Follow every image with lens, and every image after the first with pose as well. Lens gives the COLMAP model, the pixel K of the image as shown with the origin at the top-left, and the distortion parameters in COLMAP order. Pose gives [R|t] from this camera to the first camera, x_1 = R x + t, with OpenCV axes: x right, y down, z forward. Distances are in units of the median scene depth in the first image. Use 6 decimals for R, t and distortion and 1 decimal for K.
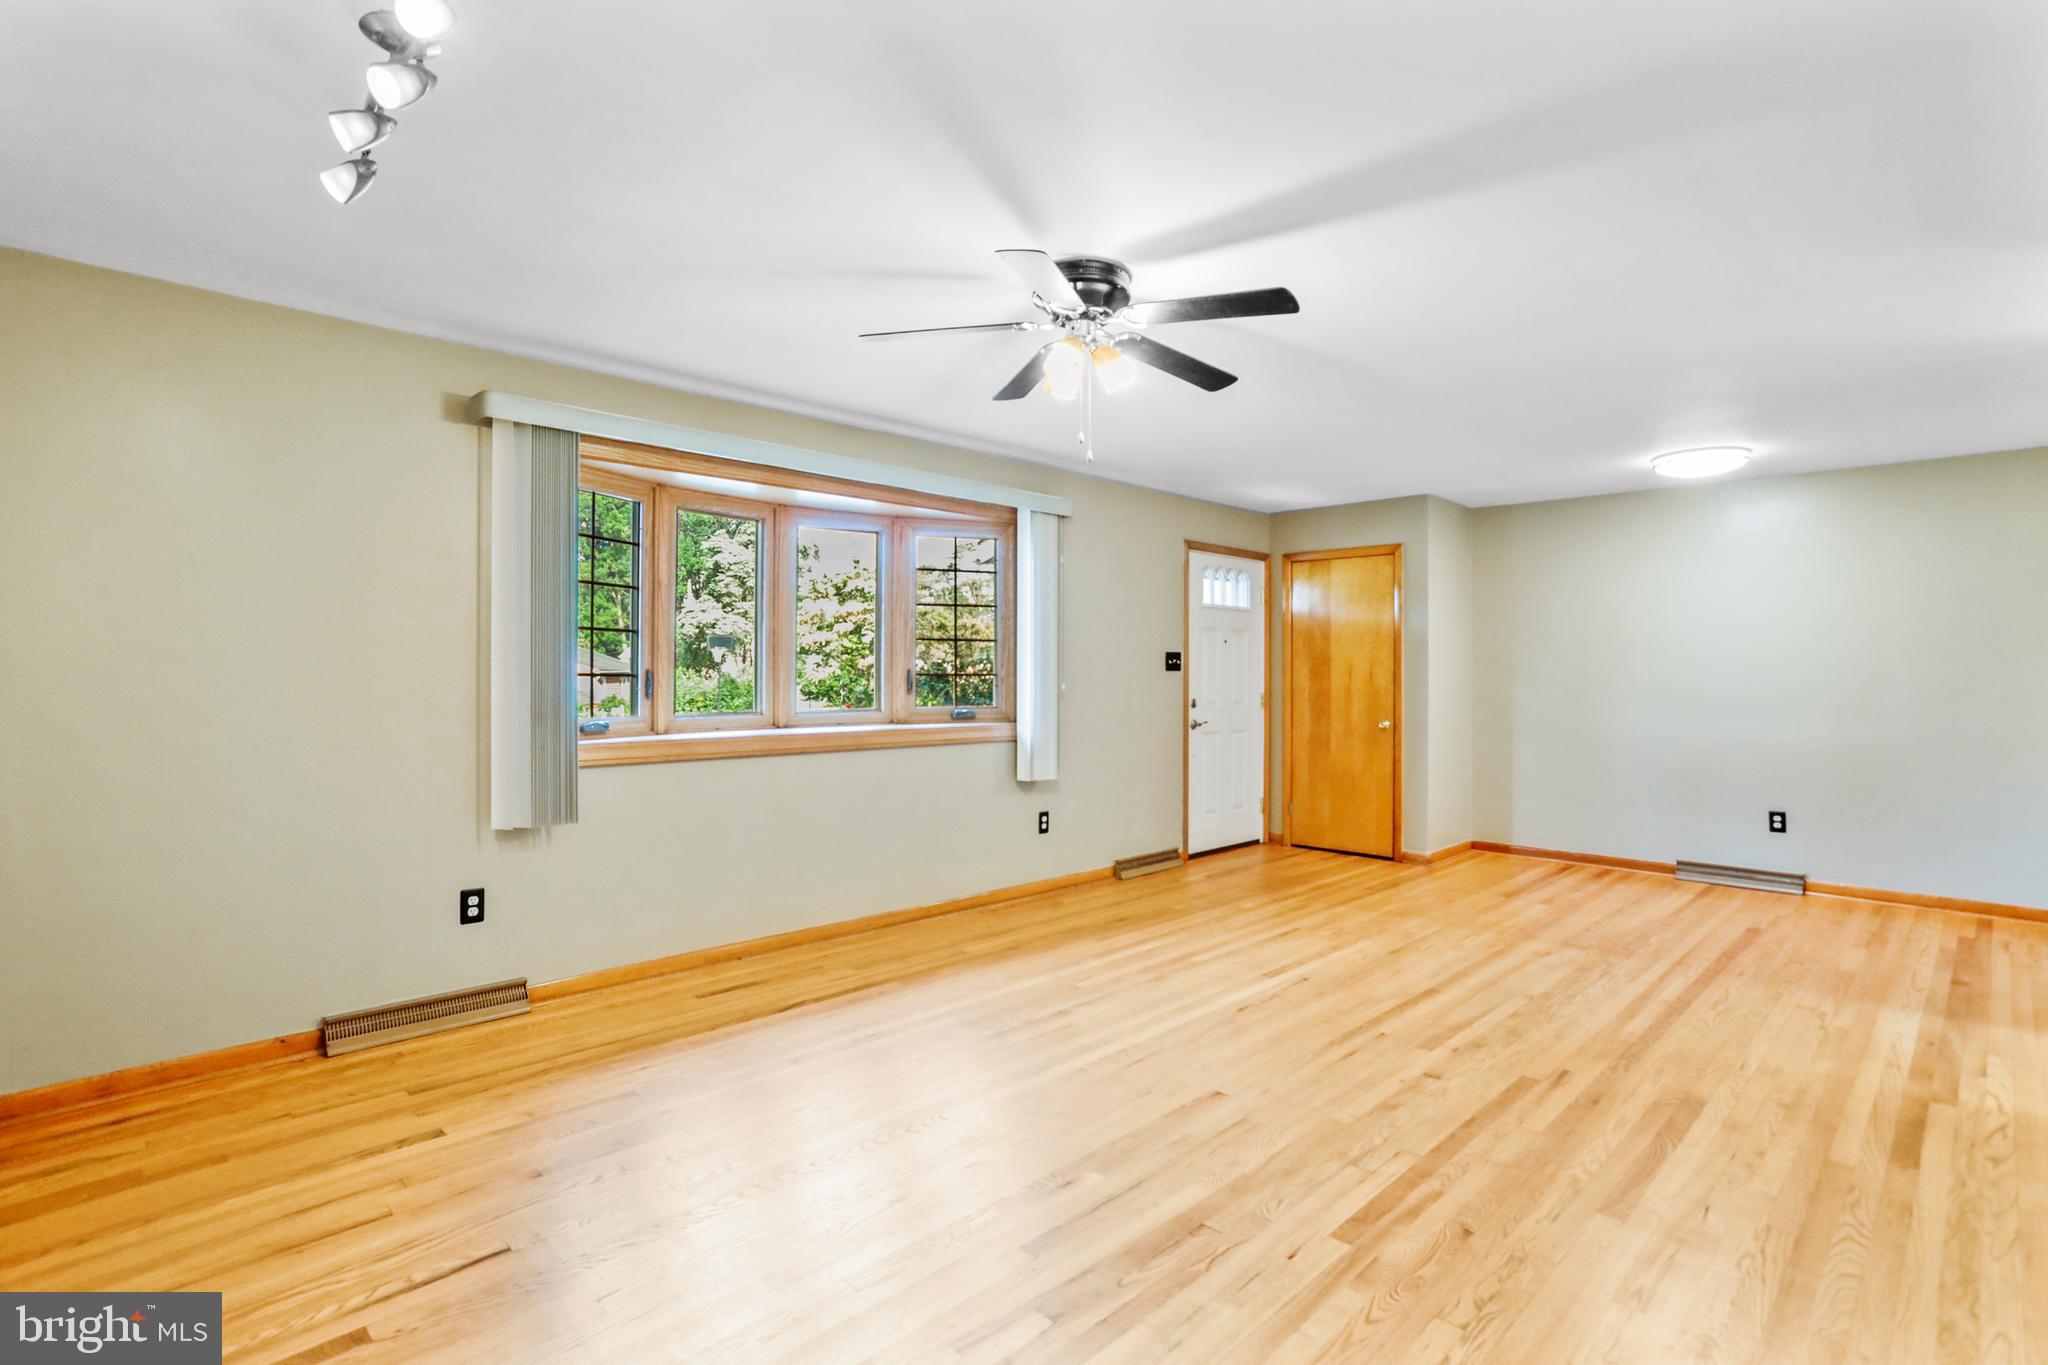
lens RADIAL K [[991.2, 0, 1016.9], [0, 991.2, 663.9], [0, 0, 1]] dist [-0.064019, 0.033334]
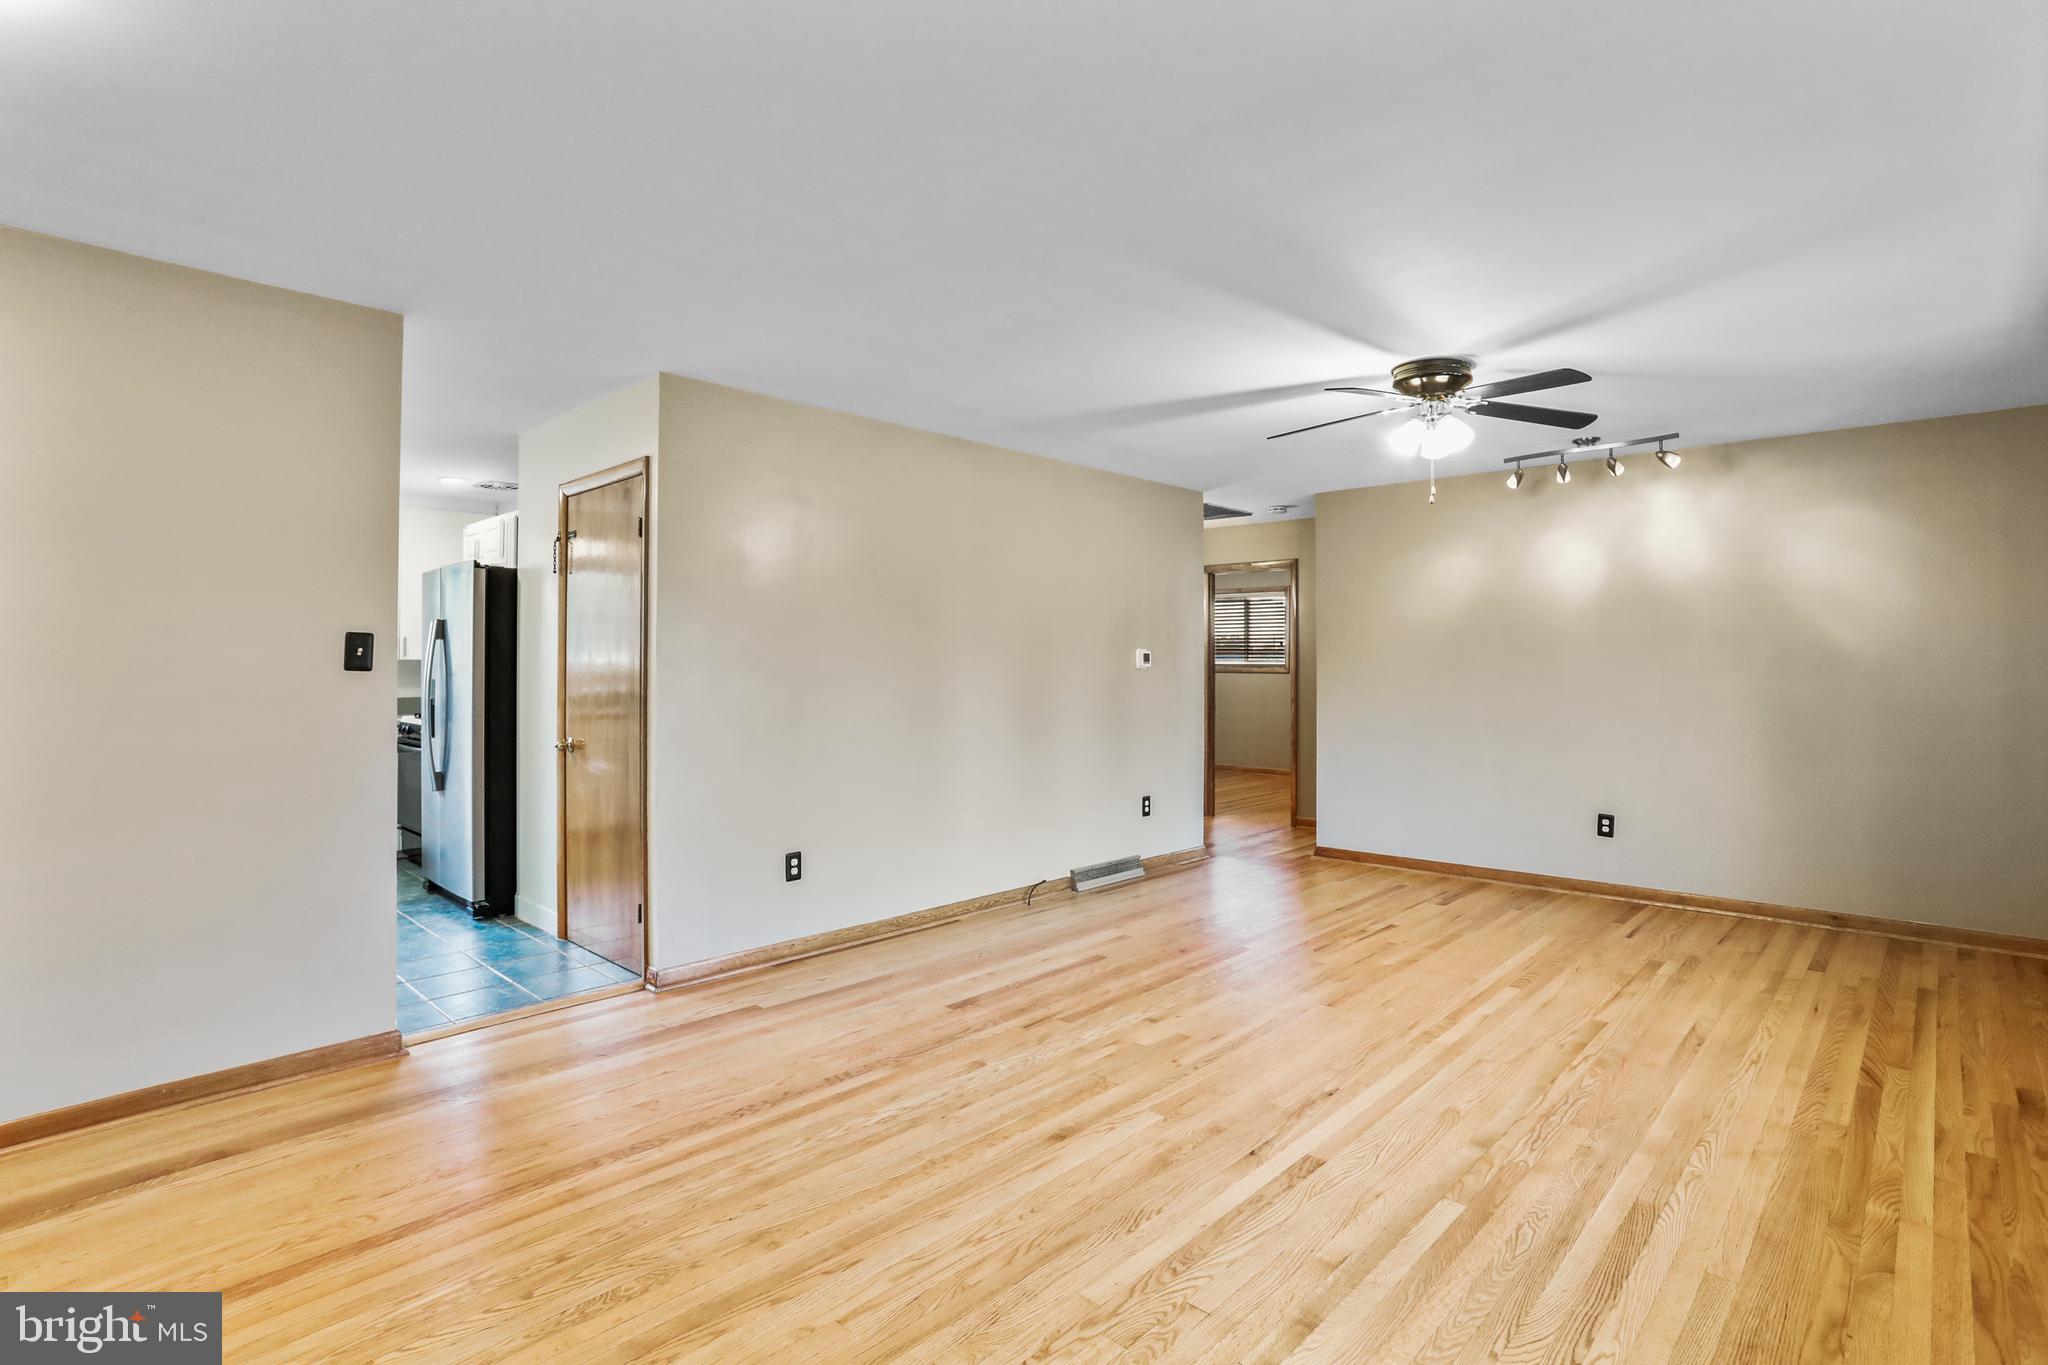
lens RADIAL K [[991.2, 0, 1016.9], [0, 991.2, 663.9], [0, 0, 1]] dist [-0.064019, 0.033334]
pose [[-0.999518, -0.005400, -0.030584, 0.507366], [-0.005072, 0.999929, -0.010767, 0.013561], [0.030640, -0.010607, -0.999474, 1.762072]]
